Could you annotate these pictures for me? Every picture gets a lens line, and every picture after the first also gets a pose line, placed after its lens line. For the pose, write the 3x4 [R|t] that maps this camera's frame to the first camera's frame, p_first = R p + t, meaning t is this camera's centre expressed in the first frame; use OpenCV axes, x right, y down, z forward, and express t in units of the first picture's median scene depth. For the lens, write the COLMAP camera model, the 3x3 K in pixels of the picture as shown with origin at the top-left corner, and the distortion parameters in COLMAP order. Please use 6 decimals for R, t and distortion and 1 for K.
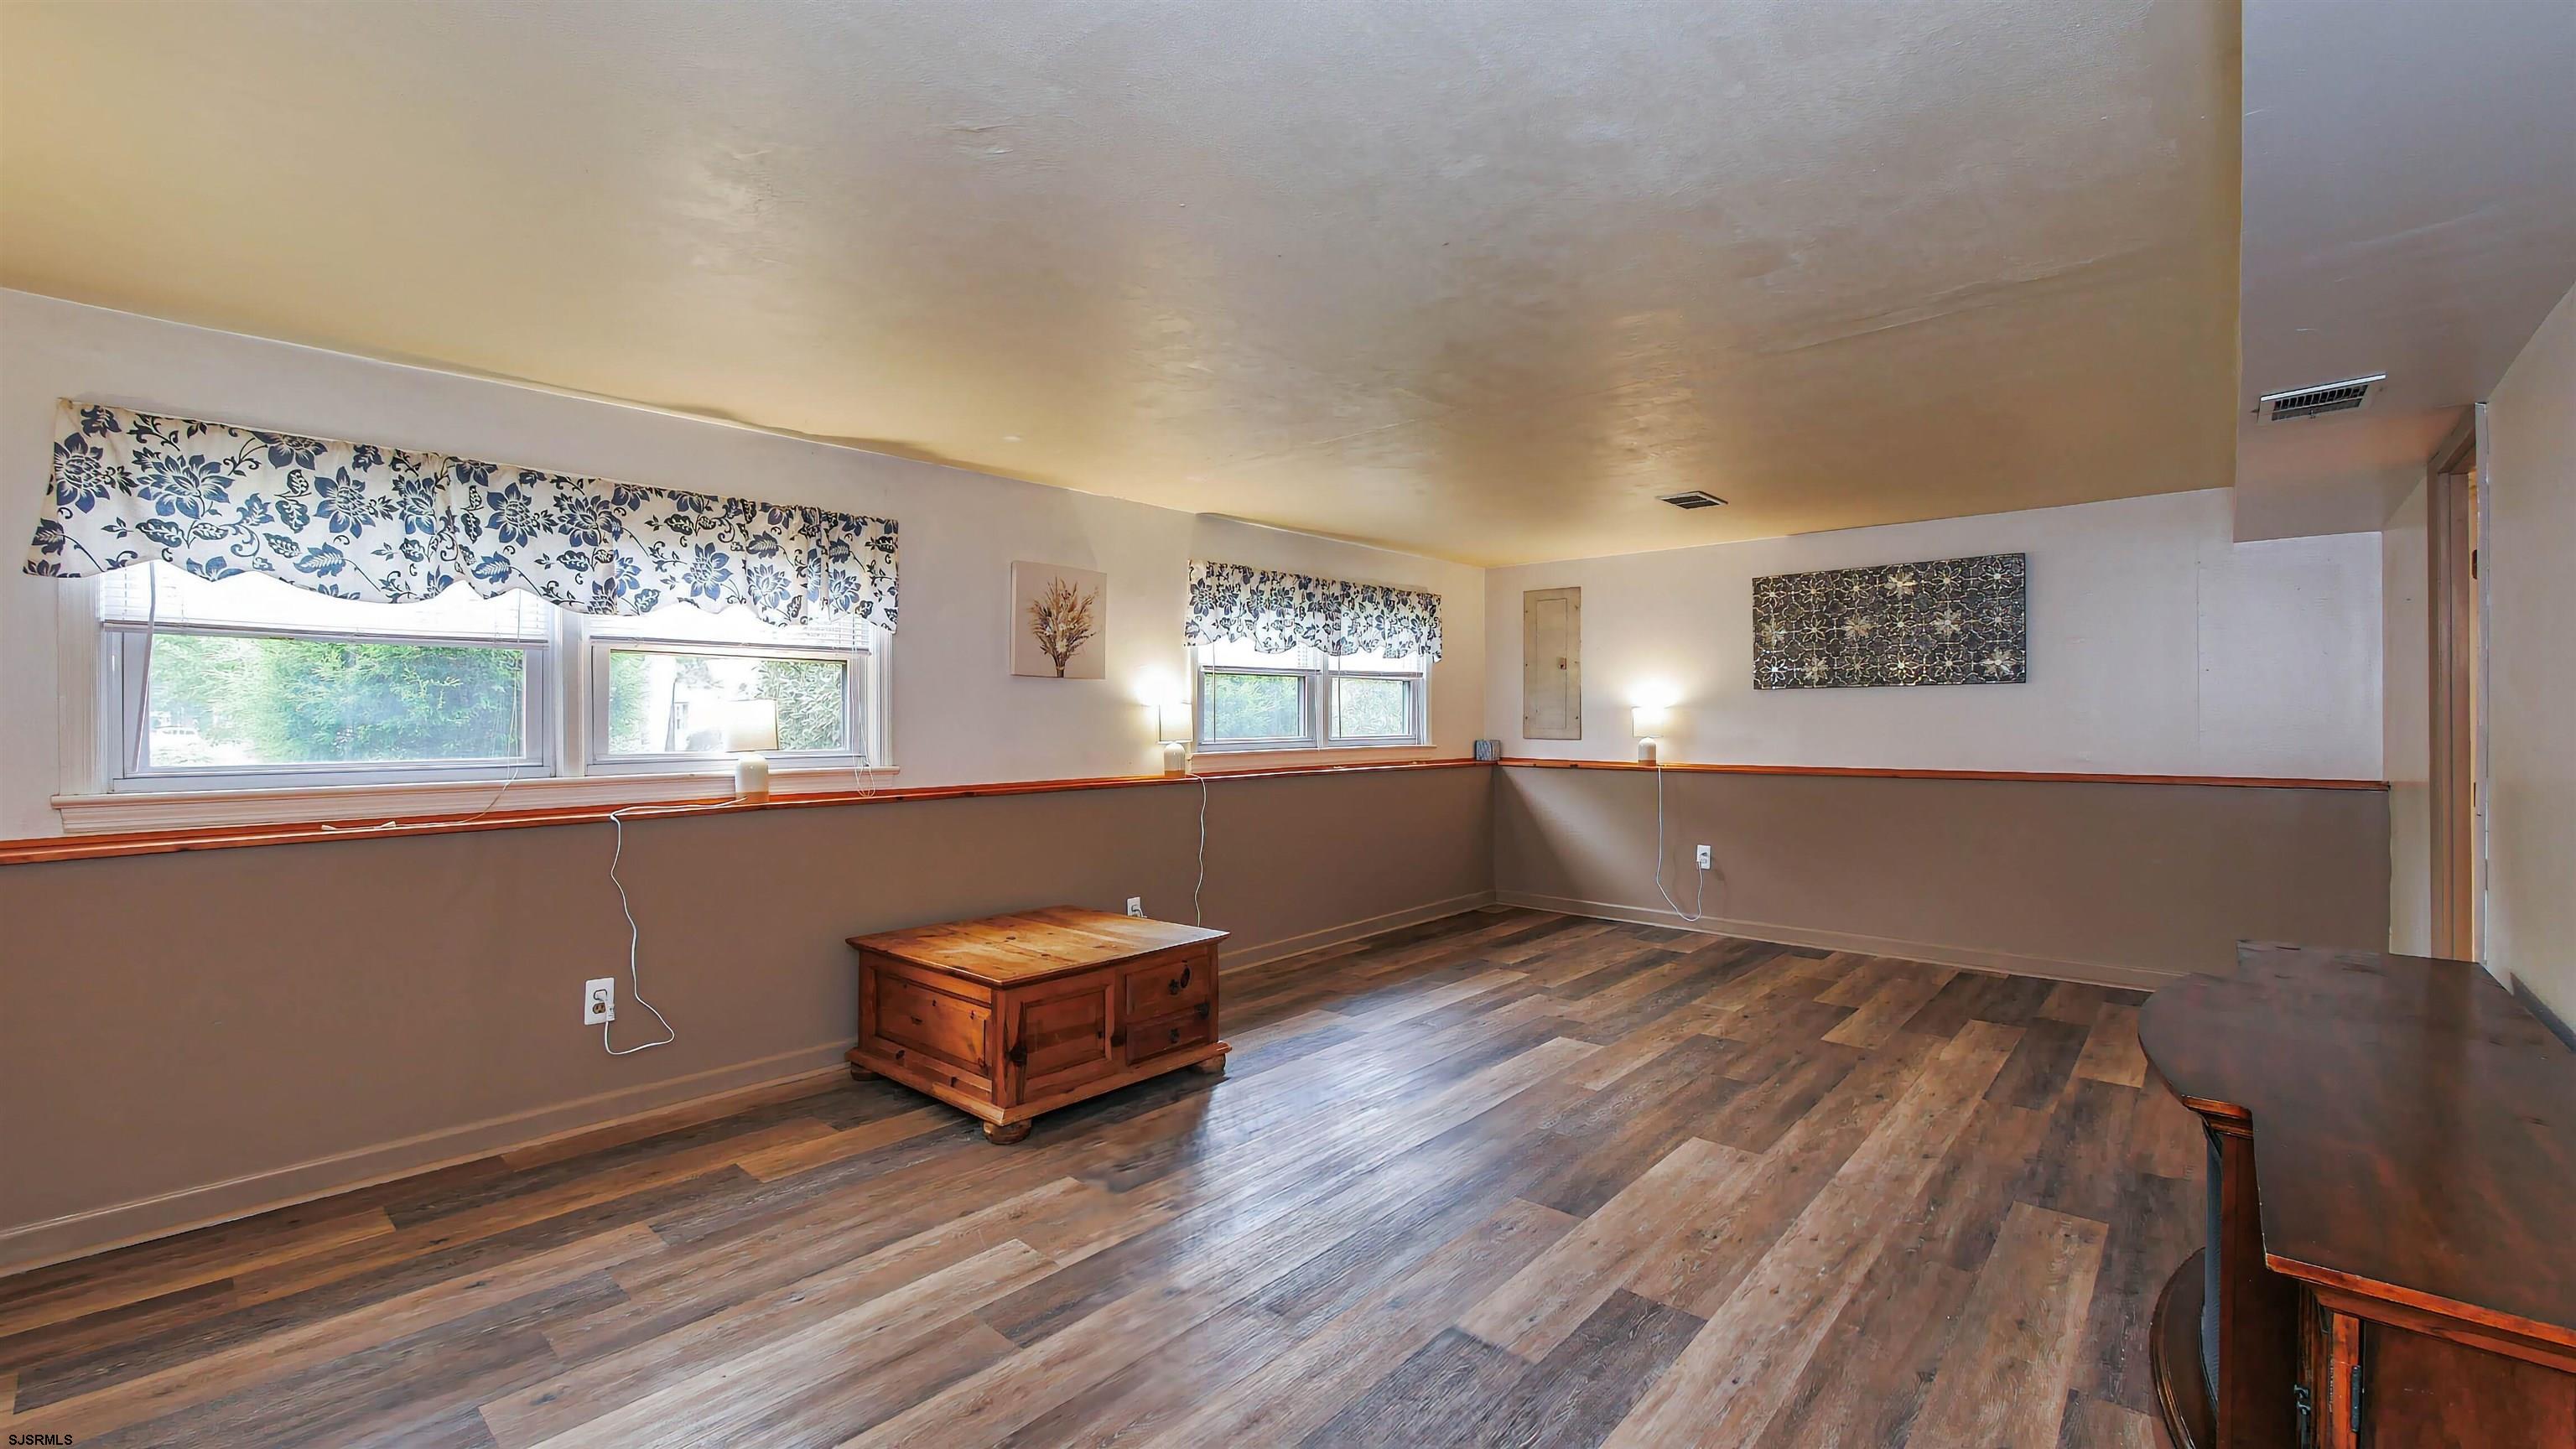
lens RADIAL K [[1061.6, 0, 1289.2], [0, 1061.6, 718.7], [0, 0, 1]] dist [-0.007122, 0.000307]
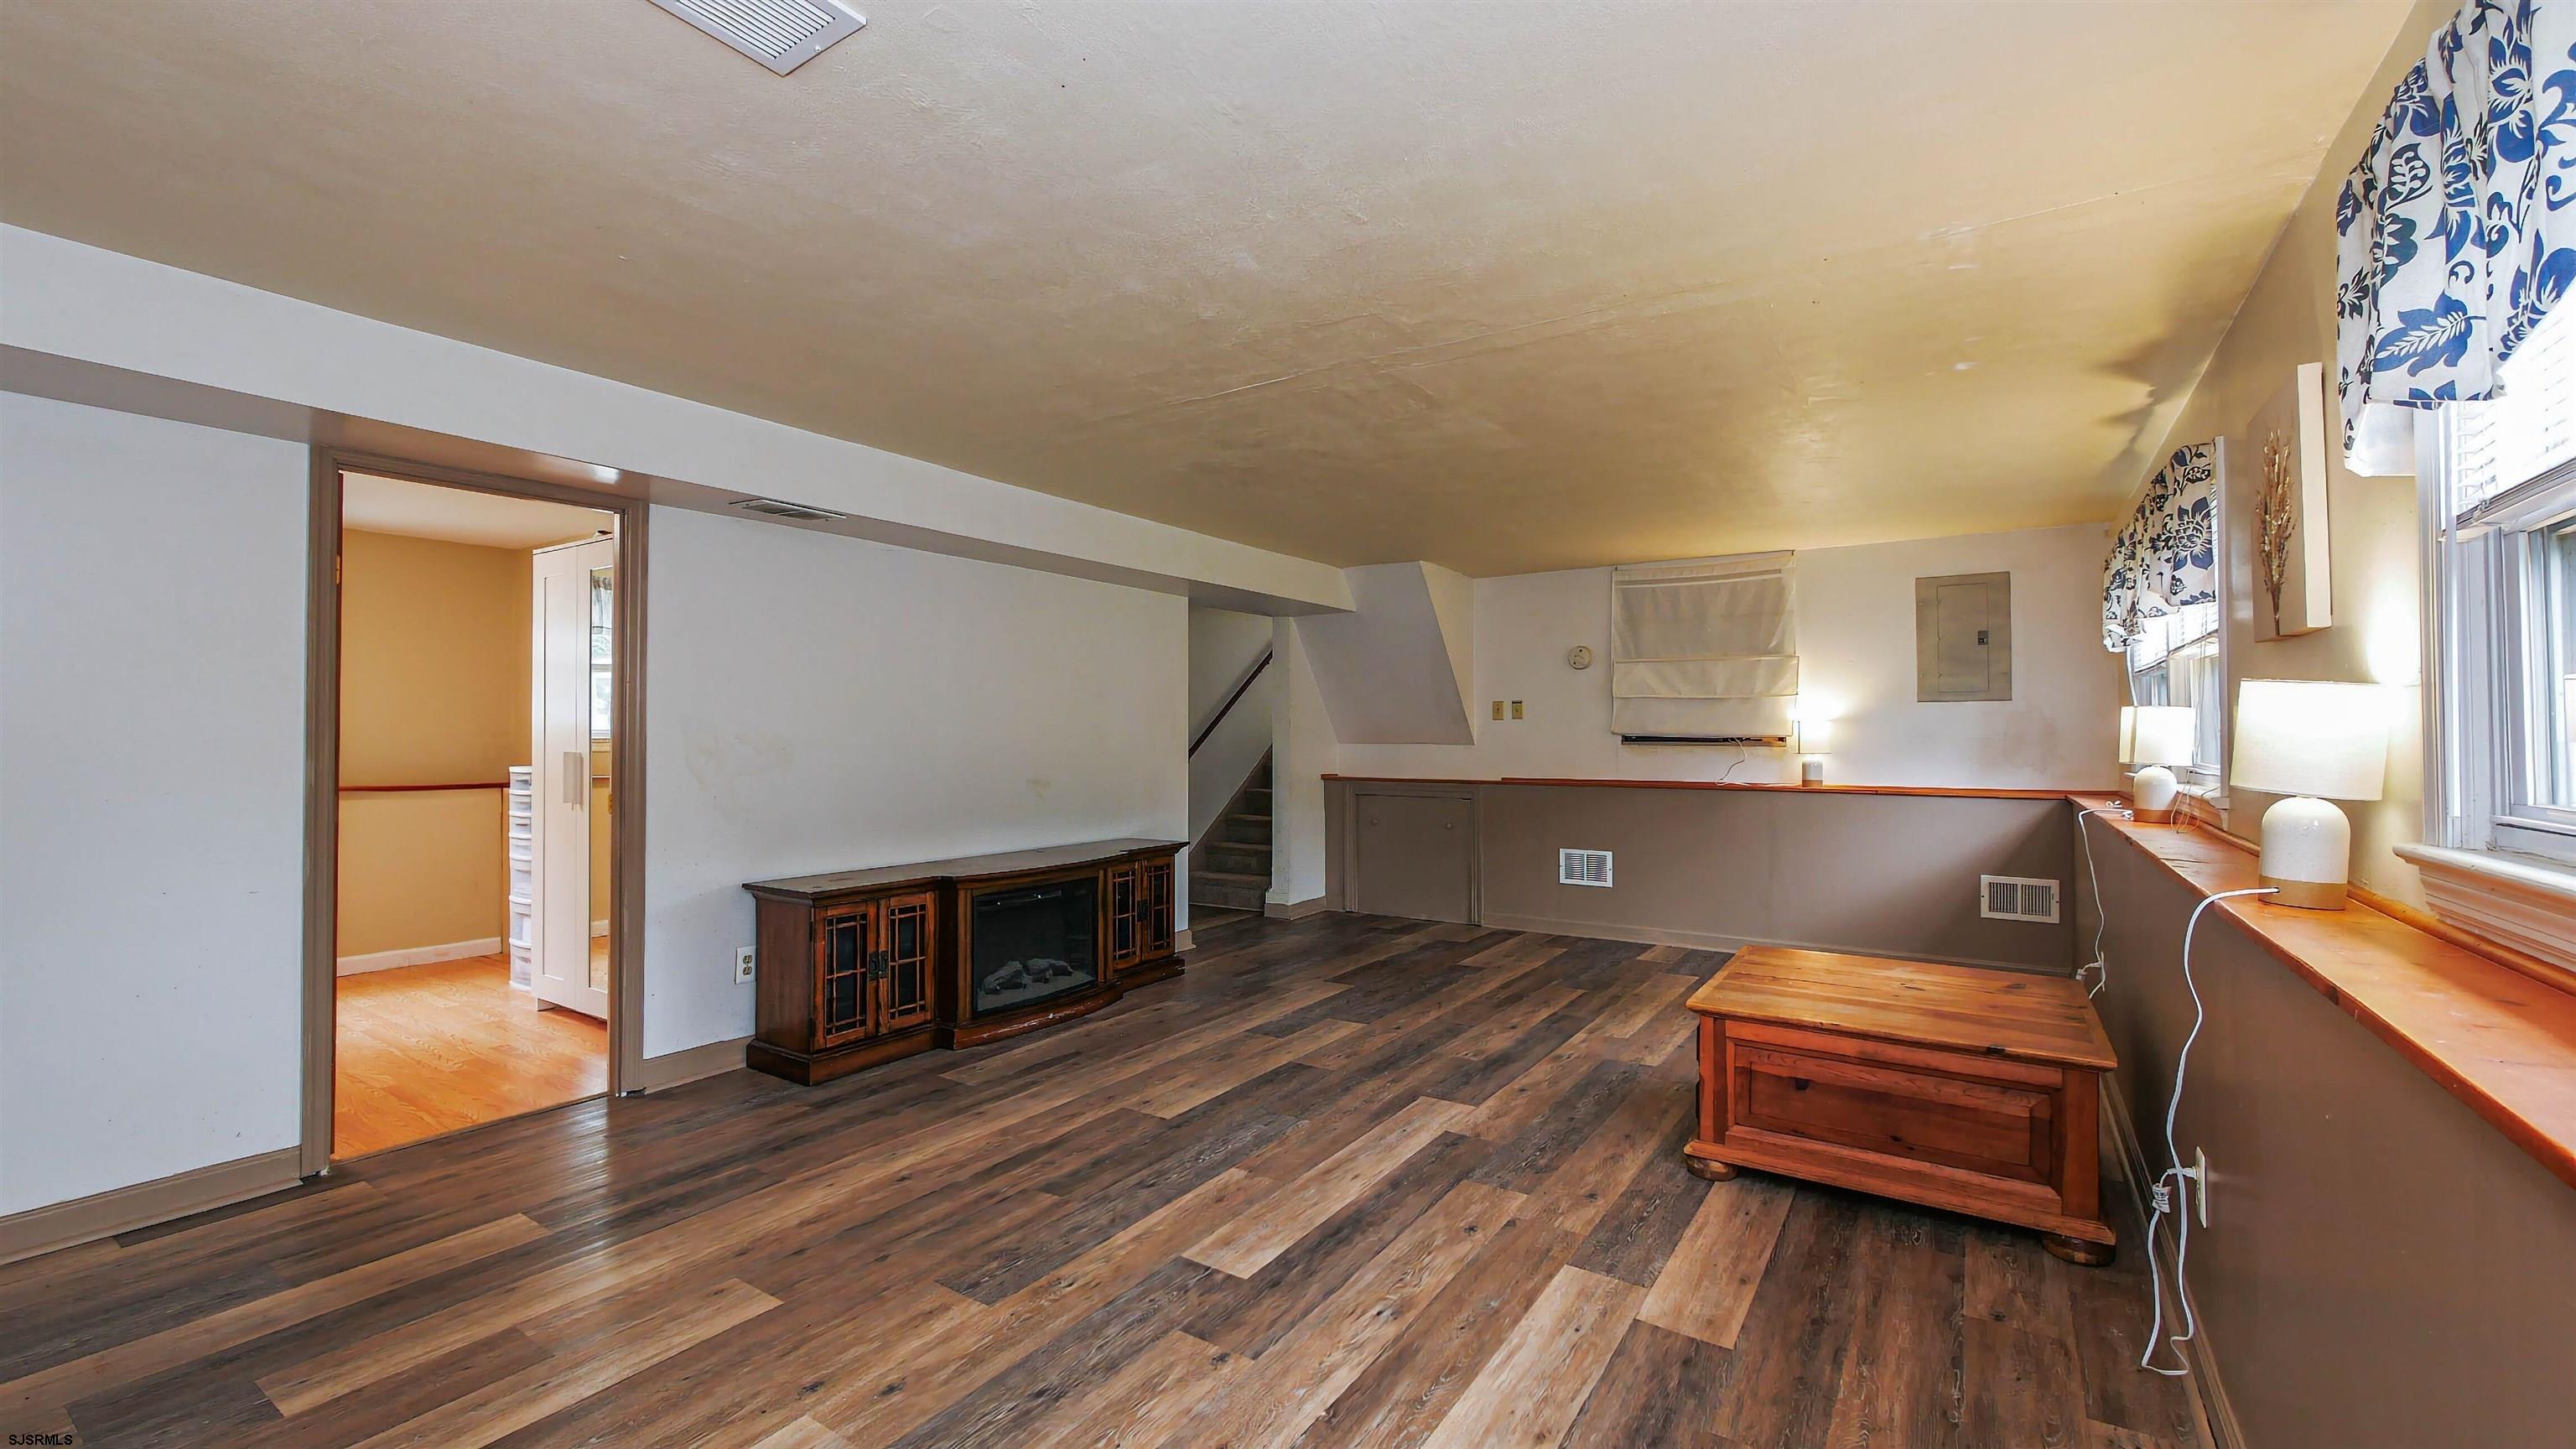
lens RADIAL K [[1061.6, 0, 1283.1], [0, 1061.6, 714.6], [0, 0, 1]] dist [-0.007122, 0.000307]
pose [[-0.990319, -0.003402, -0.138766, 0.397437], [-0.001443, 0.999898, -0.014218, -0.000386], [0.138800, -0.013880, -0.990223, 1.985469]]
